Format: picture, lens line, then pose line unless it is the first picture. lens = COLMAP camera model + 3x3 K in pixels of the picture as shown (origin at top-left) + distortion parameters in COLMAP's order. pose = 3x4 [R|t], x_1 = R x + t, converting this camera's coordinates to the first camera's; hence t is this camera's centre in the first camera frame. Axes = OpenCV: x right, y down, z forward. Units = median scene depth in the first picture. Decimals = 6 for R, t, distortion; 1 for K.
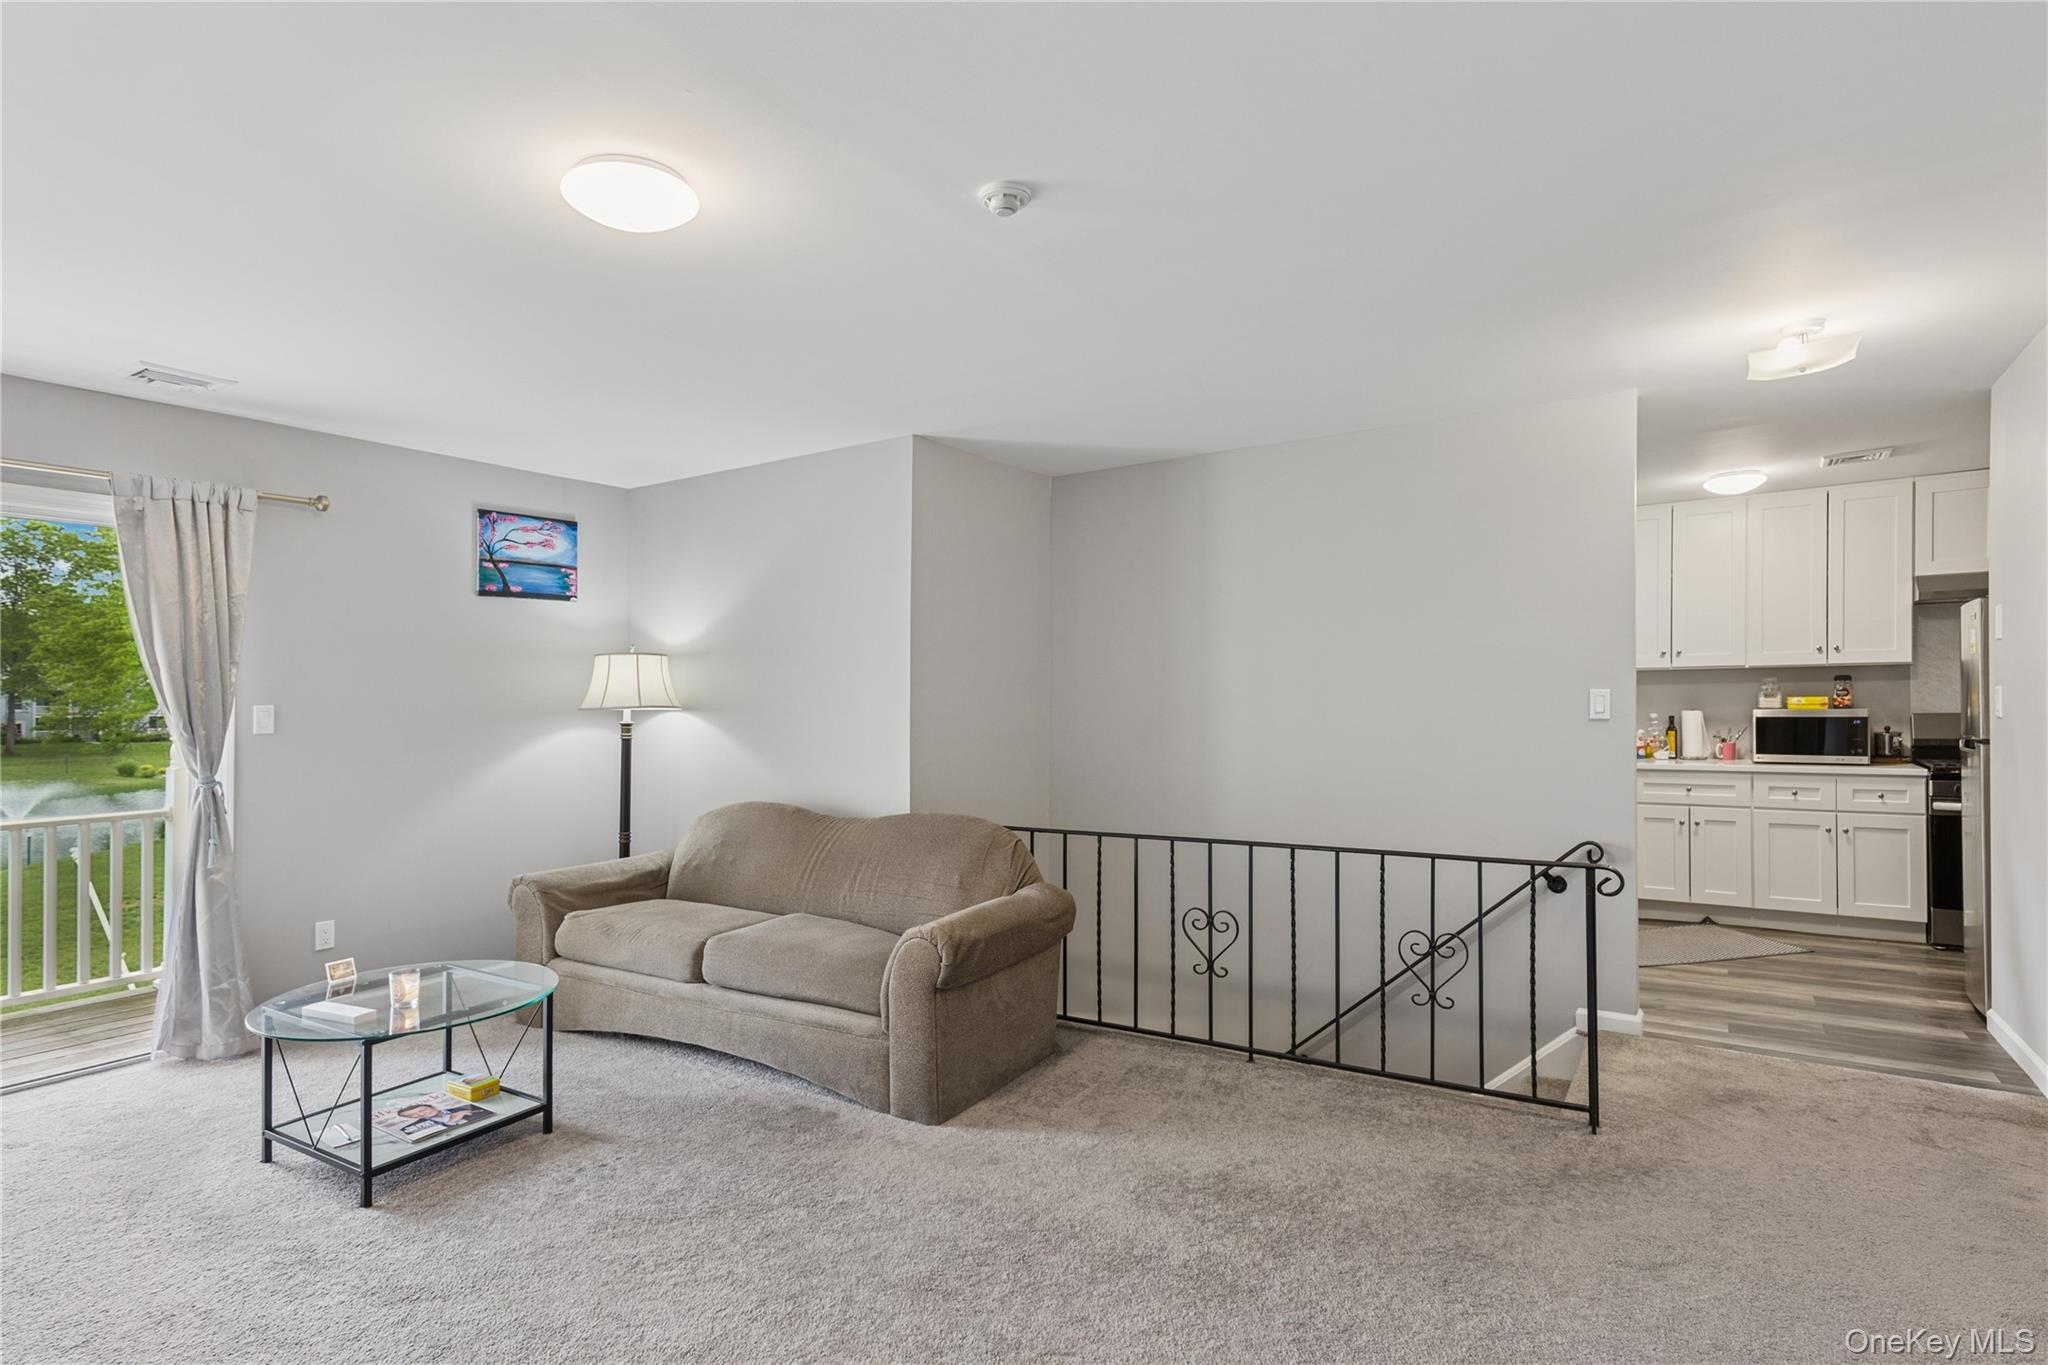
lens RADIAL K [[1000.5, 0, 1100.4], [0, 1000.5, 691.2], [0, 0, 1]] dist [-0.022694, 0.001120]
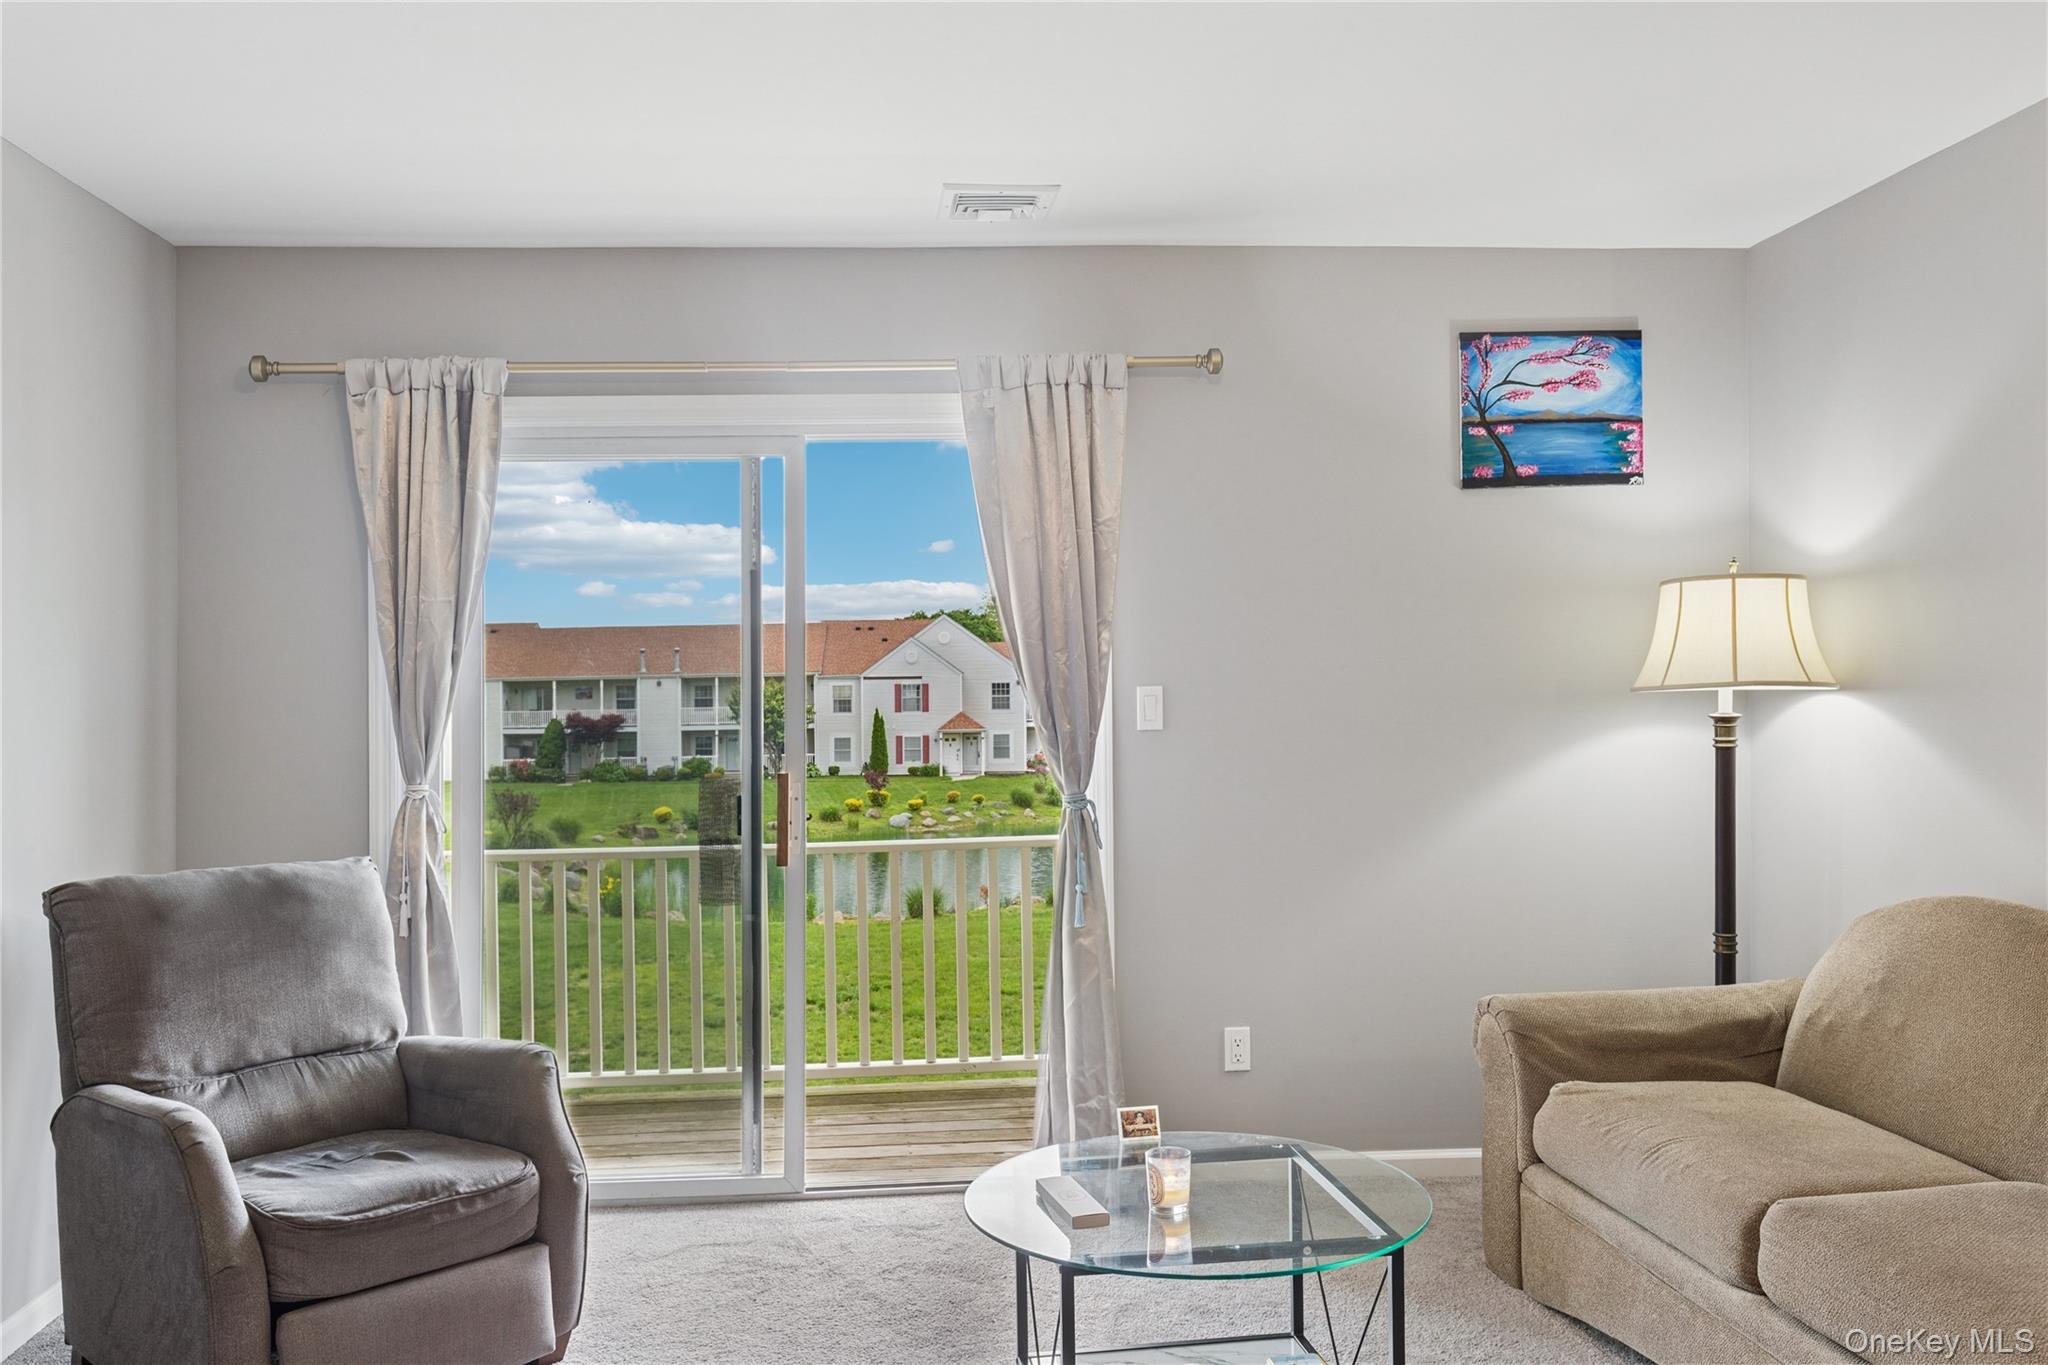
lens RADIAL K [[1727.8, 0, 1024.1], [0, 1727.8, 726.2], [0, 0, 1]] dist [-0.005305, 0.003810]
pose [[0.572754, 0.012034, -0.819639, 0.036479], [0.020000, 0.999389, 0.028649, 0.005527], [0.819483, -0.032802, 0.572164, 0.233713]]
